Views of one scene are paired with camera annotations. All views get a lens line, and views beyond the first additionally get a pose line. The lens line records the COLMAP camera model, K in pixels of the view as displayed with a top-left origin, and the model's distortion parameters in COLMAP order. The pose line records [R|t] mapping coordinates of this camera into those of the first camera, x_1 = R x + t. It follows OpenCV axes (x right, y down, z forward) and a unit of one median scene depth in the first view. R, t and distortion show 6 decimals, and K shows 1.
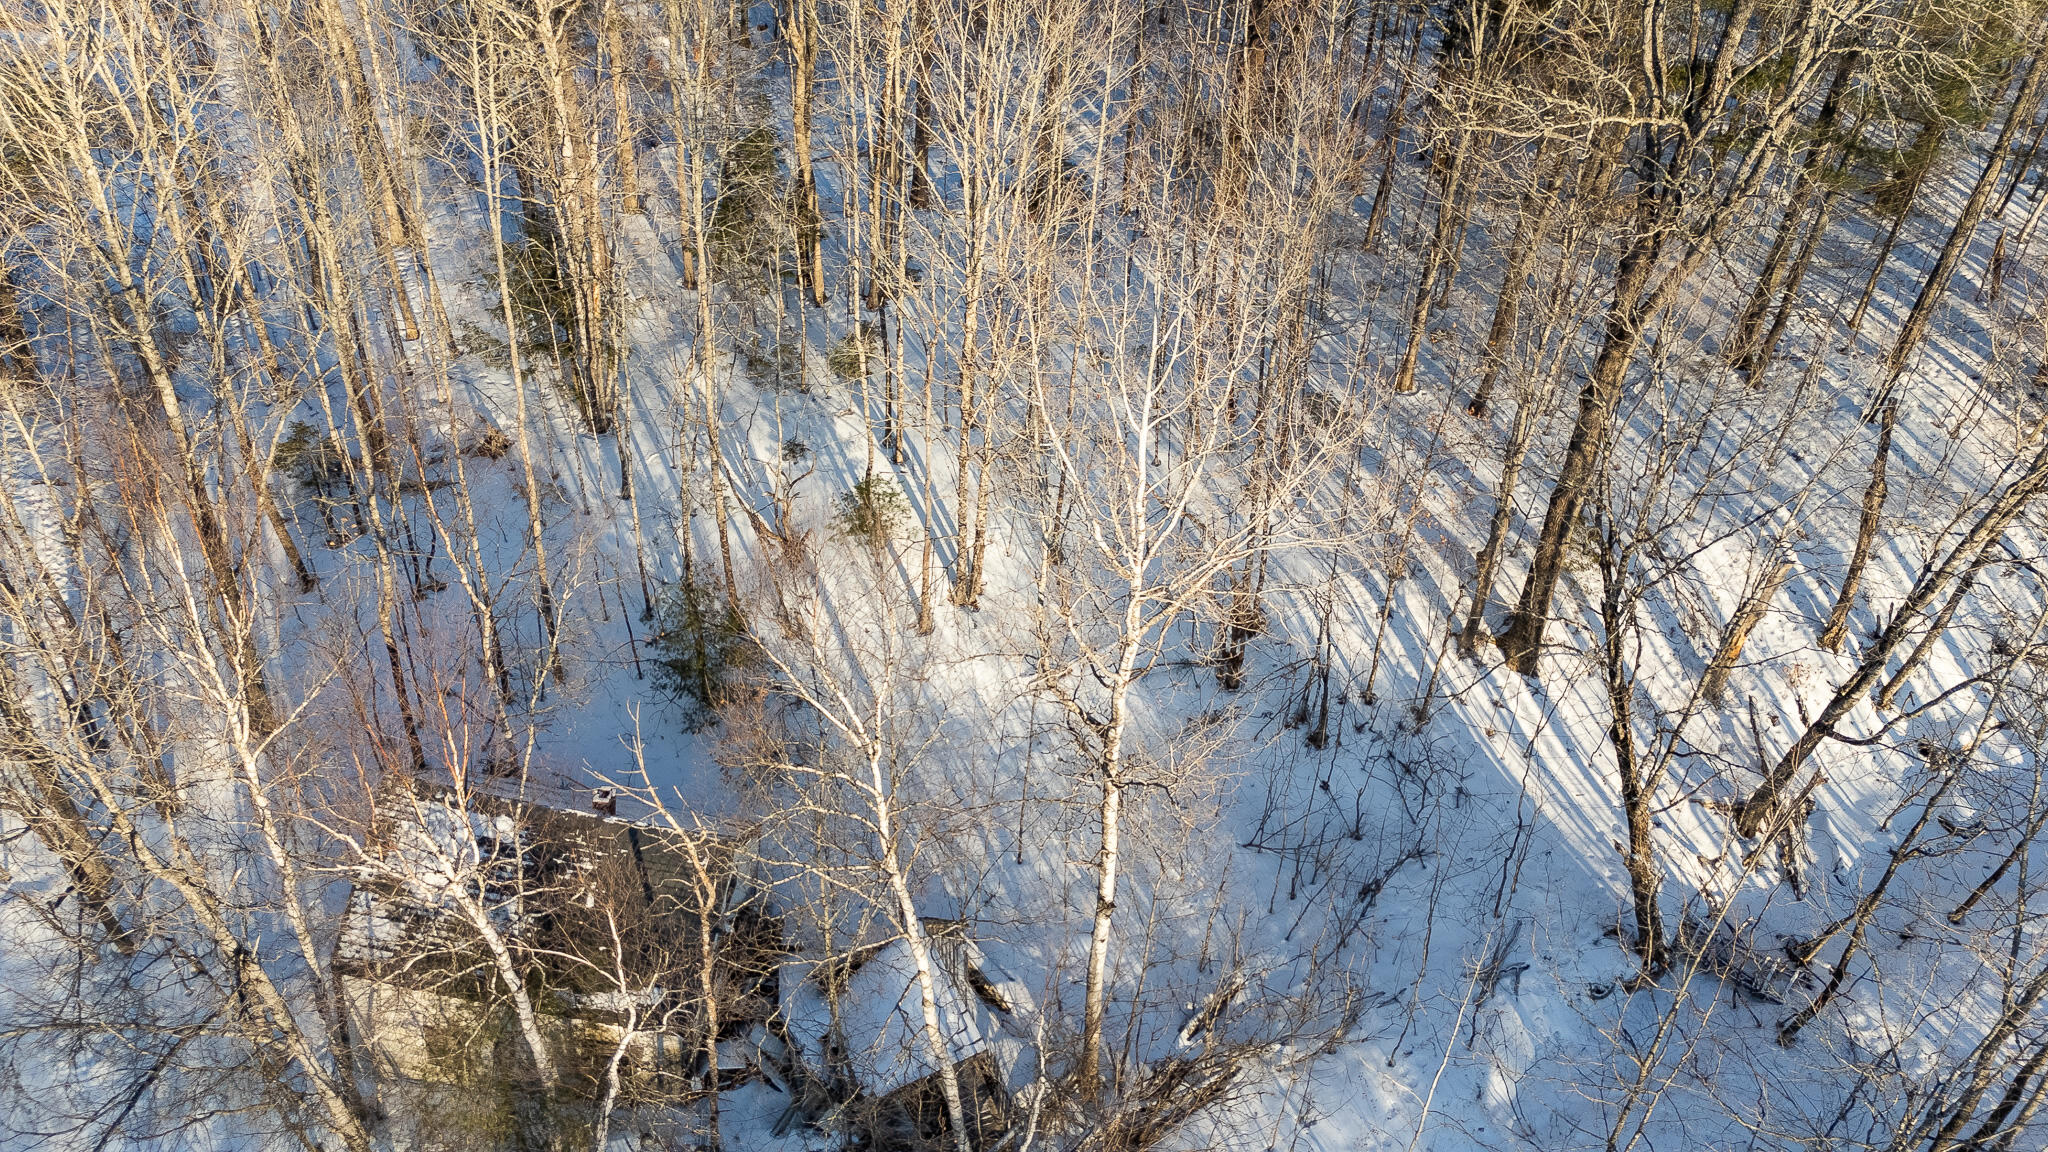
lens RADIAL K [[1493.3, 0, 1032.8], [0, 1493.3, 582.3], [0, 0, 1]] dist [0.076441, -0.073576]
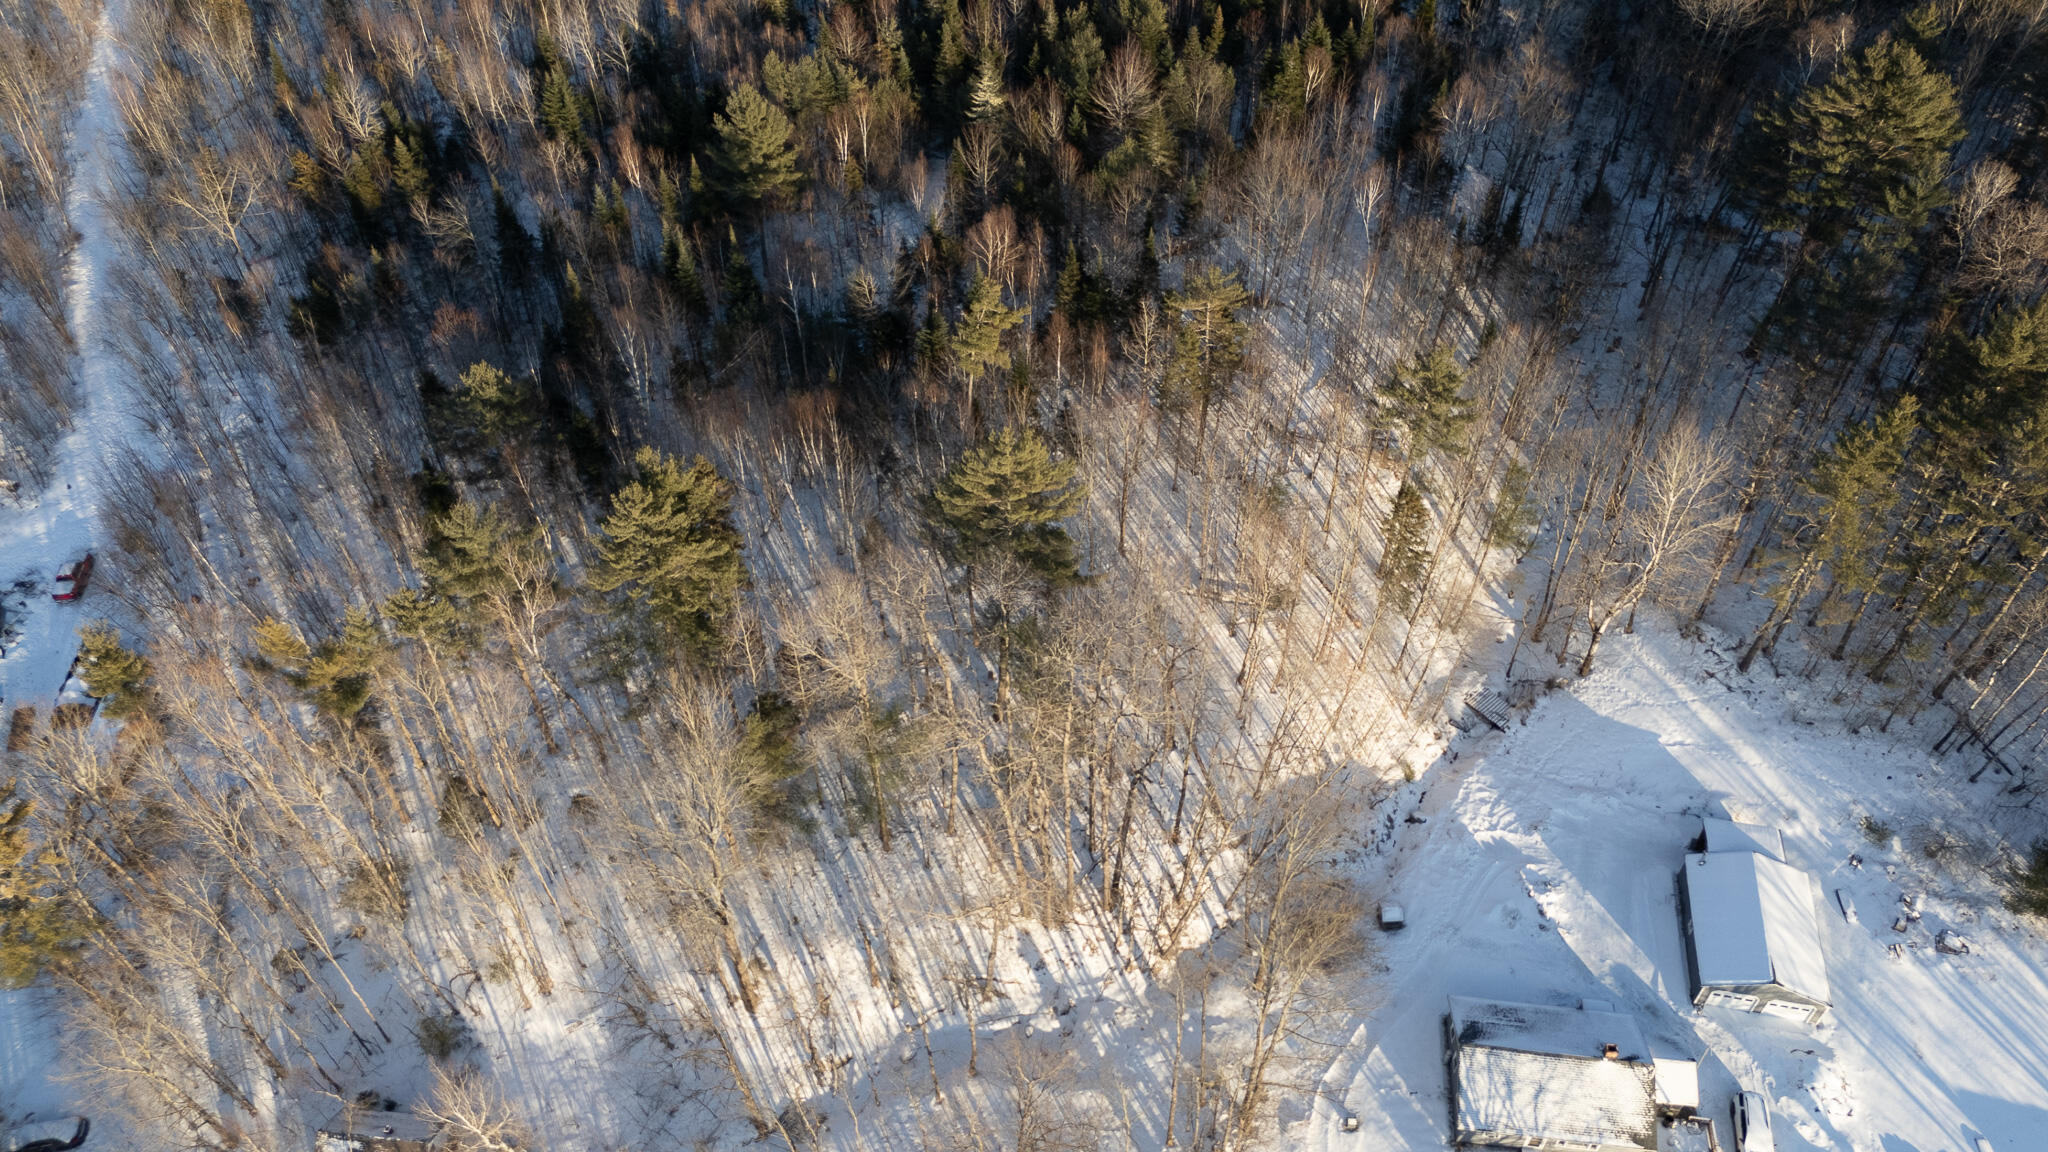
lens RADIAL K [[1493.3, 0, 1031.3], [0, 1493.3, 570.0], [0, 0, 1]] dist [0.076441, -0.073576]
pose [[0.996912, -0.074405, -0.025114, 0.993011], [0.077116, 0.987958, 0.134137, -1.080848], [0.014832, -0.135659, 0.990645, -1.599596]]
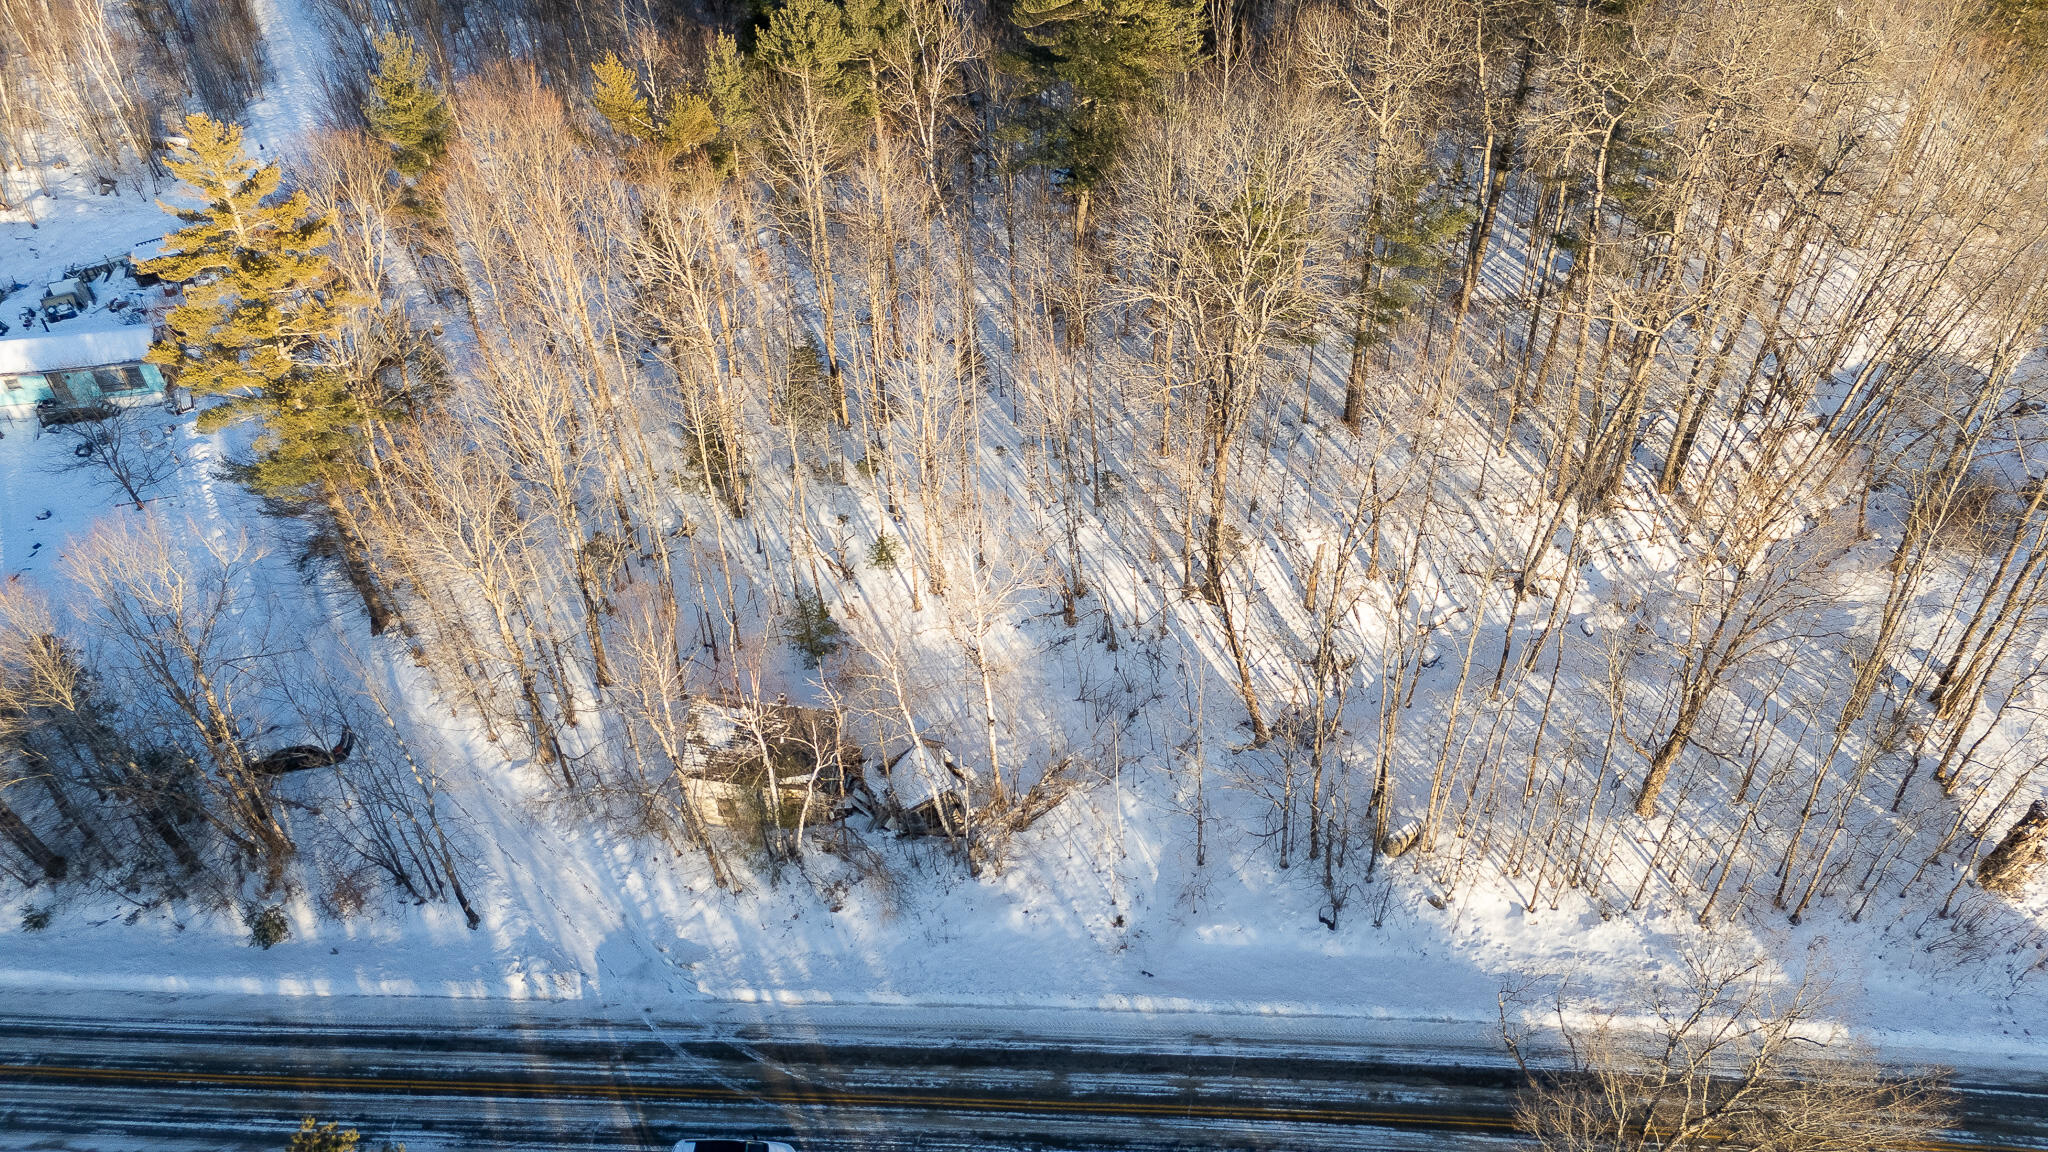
lens RADIAL K [[1493.3, 0, 1028.9], [0, 1493.3, 568.8], [0, 0, 1]] dist [0.076441, -0.073576]
pose [[0.996341, -0.082893, -0.020805, 0.131151], [0.083739, 0.995526, 0.043761, -0.101893], [0.017085, -0.045343, 0.998825, -1.052935]]
